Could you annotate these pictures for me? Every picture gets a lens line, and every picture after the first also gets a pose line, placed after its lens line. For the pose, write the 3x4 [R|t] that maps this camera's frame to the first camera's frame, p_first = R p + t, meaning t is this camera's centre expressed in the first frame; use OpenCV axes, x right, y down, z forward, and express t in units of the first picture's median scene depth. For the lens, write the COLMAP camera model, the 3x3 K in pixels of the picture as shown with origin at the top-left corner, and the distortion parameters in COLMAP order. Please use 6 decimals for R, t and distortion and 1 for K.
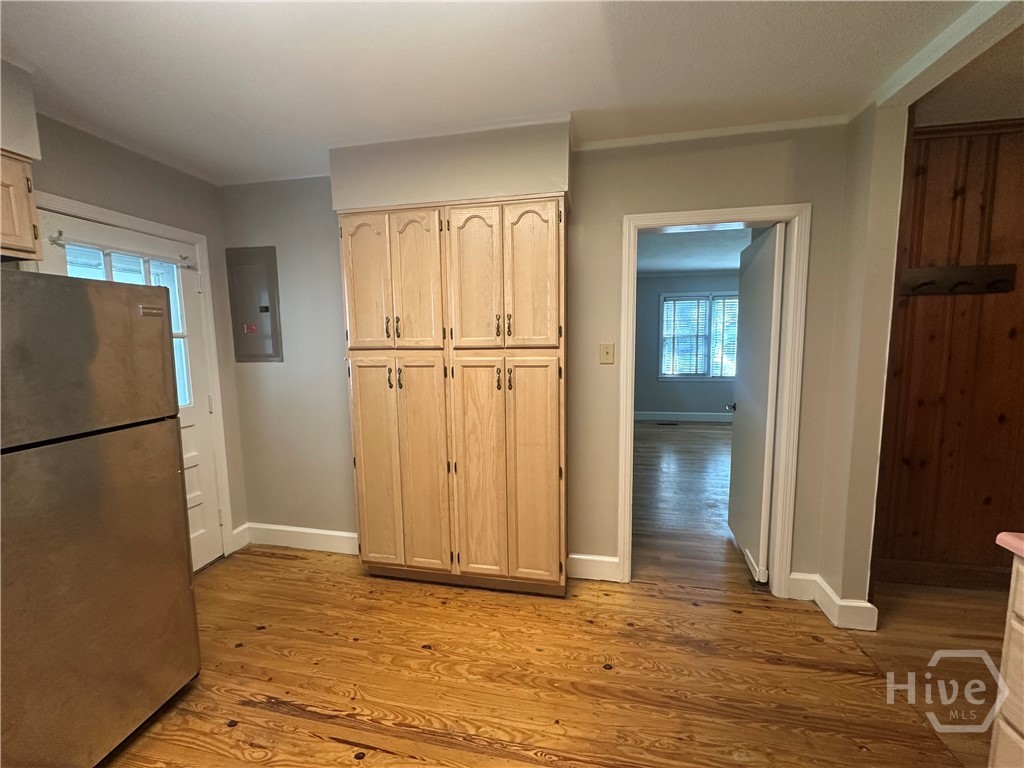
lens RADIAL K [[411.0, 0, 511.0], [0, 411.0, 388.7], [0, 0, 1]] dist [-0.002365, -0.000437]
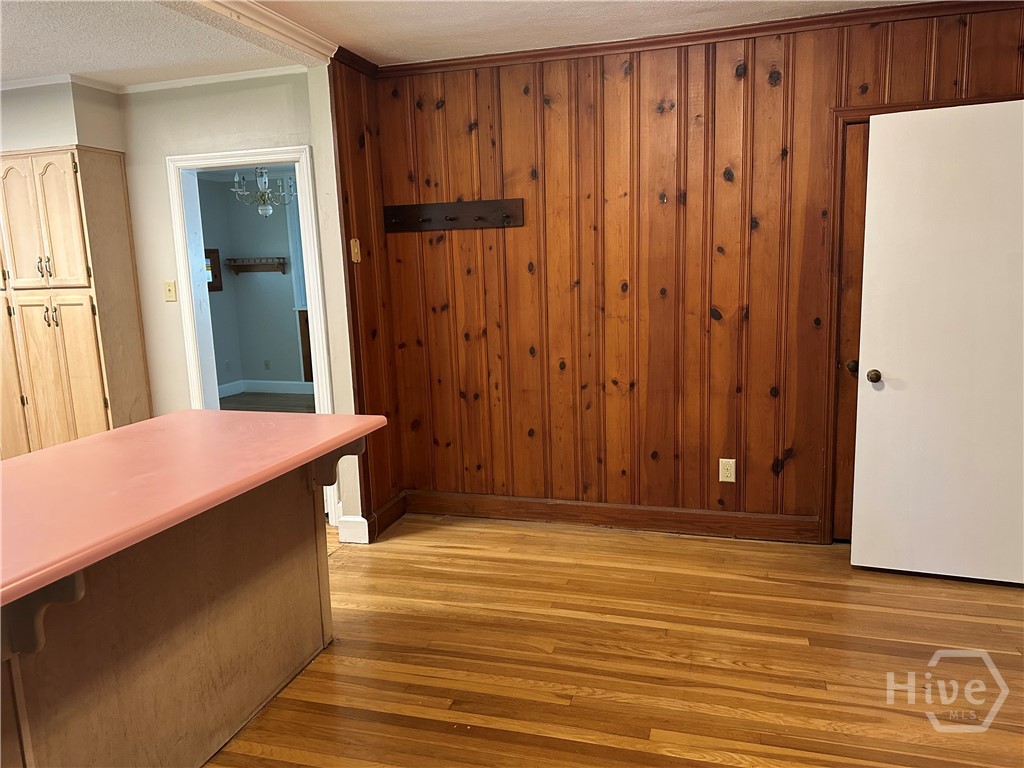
lens RADIAL K [[712.0, 0, 507.6], [0, 712.0, 384.6], [0, 0, 1]] dist [0.109940, -0.146366]
pose [[0.995732, -0.003676, -0.092220, 1.328395], [0.009588, 0.997920, 0.063748, 0.043442], [0.091794, -0.064360, 0.993696, -0.788550]]
